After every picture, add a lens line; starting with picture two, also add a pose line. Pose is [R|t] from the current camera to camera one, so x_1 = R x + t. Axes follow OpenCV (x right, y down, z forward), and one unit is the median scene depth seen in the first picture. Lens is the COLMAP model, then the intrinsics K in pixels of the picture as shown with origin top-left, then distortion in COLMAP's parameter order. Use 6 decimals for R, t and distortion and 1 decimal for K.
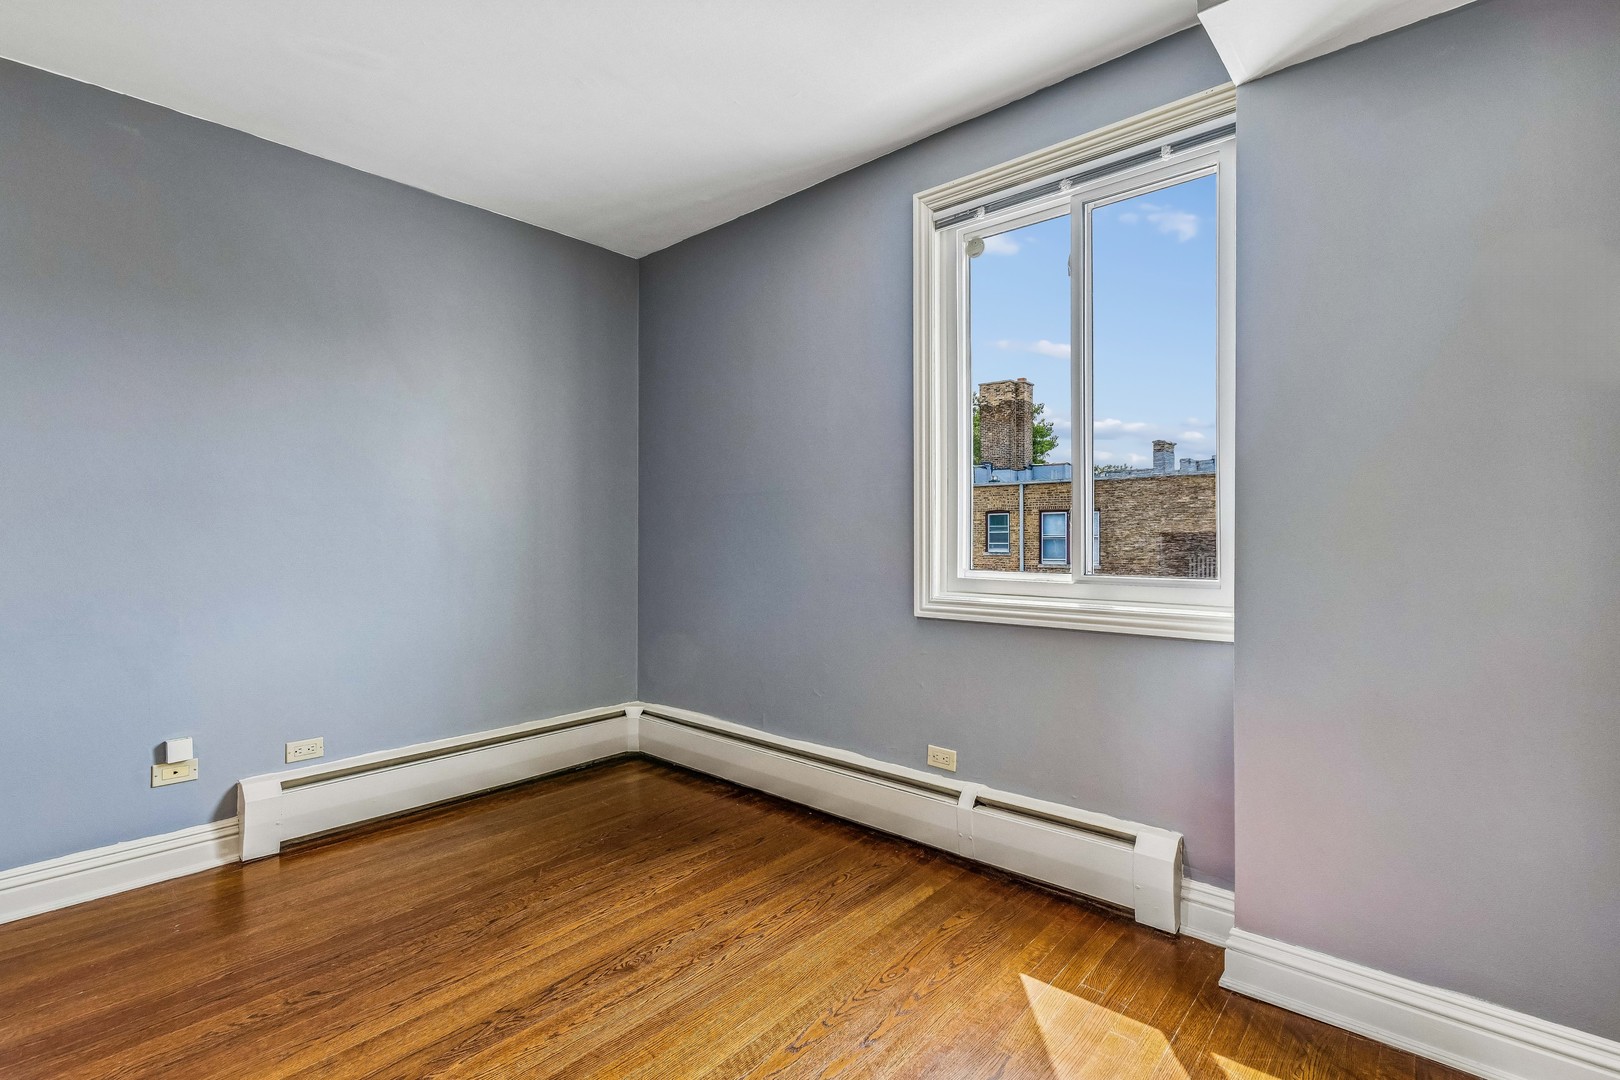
lens RADIAL K [[743.3, 0, 811.6], [0, 743.3, 531.3], [0, 0, 1]] dist [0.002609, -0.000618]
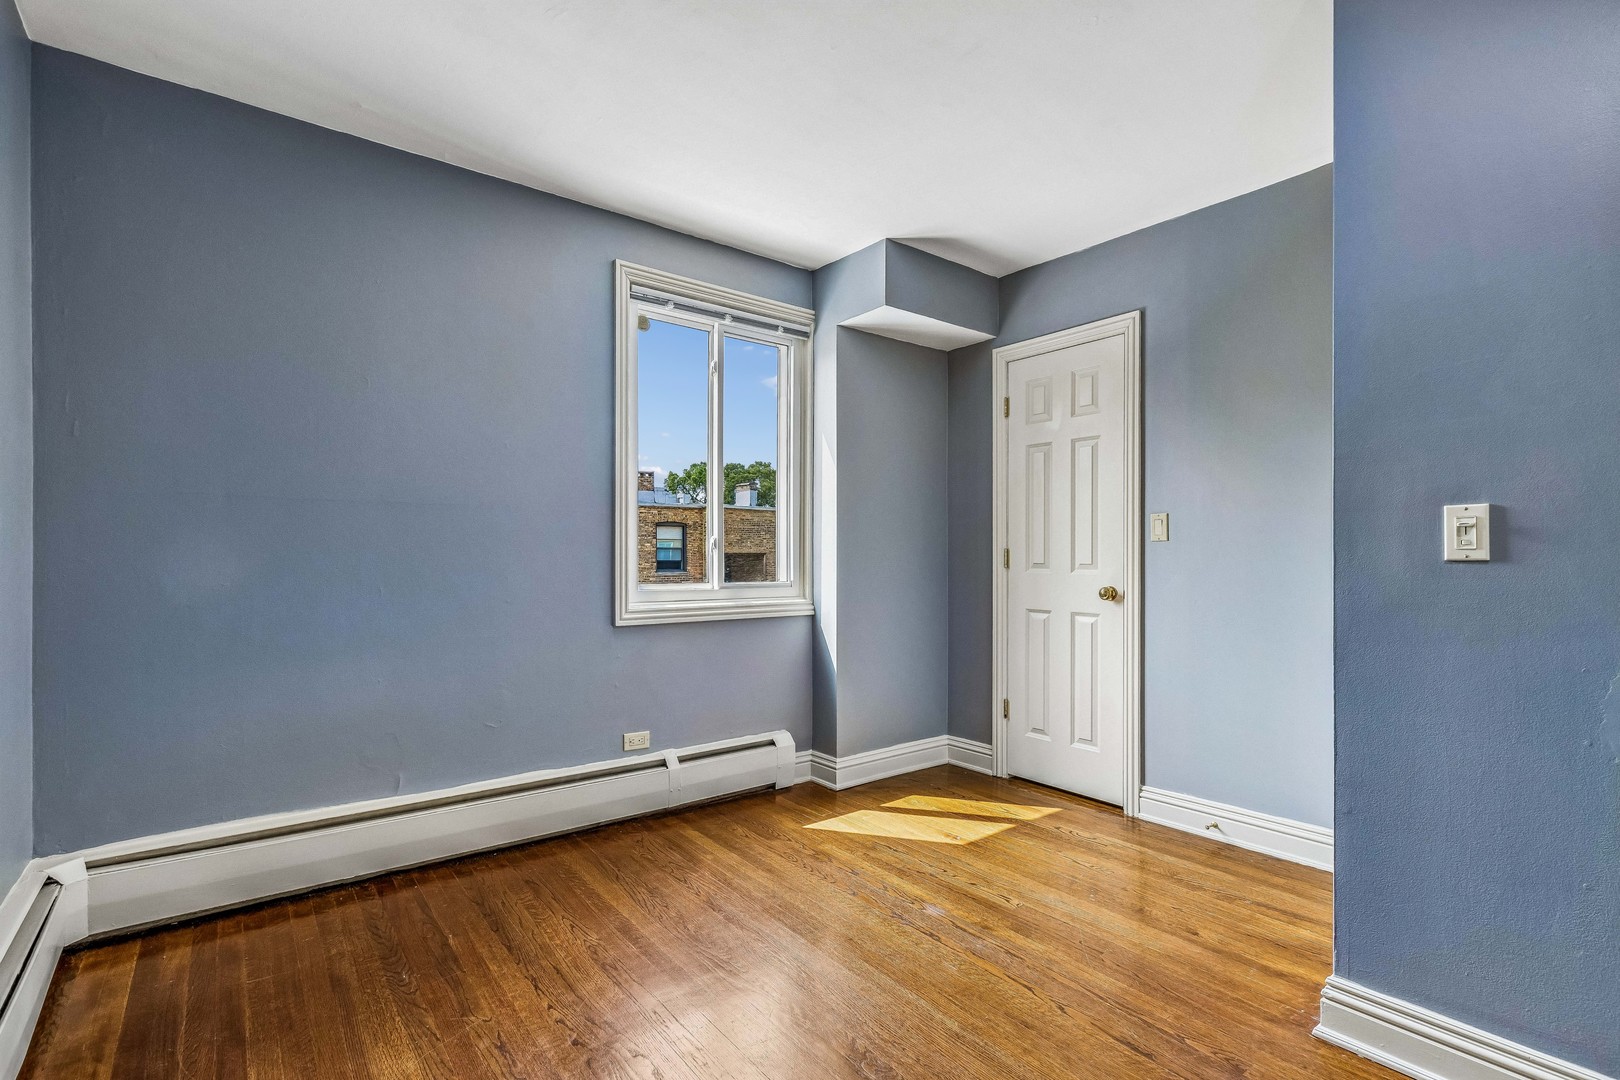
lens RADIAL K [[743.3, 0, 807.8], [0, 743.3, 551.8], [0, 0, 1]] dist [0.002609, -0.000618]
pose [[0.188511, 0.008820, 0.982031, -1.002659], [-0.008102, 0.999940, -0.007426, 0.005856], [-0.982038, -0.006556, 0.188571, 0.528098]]
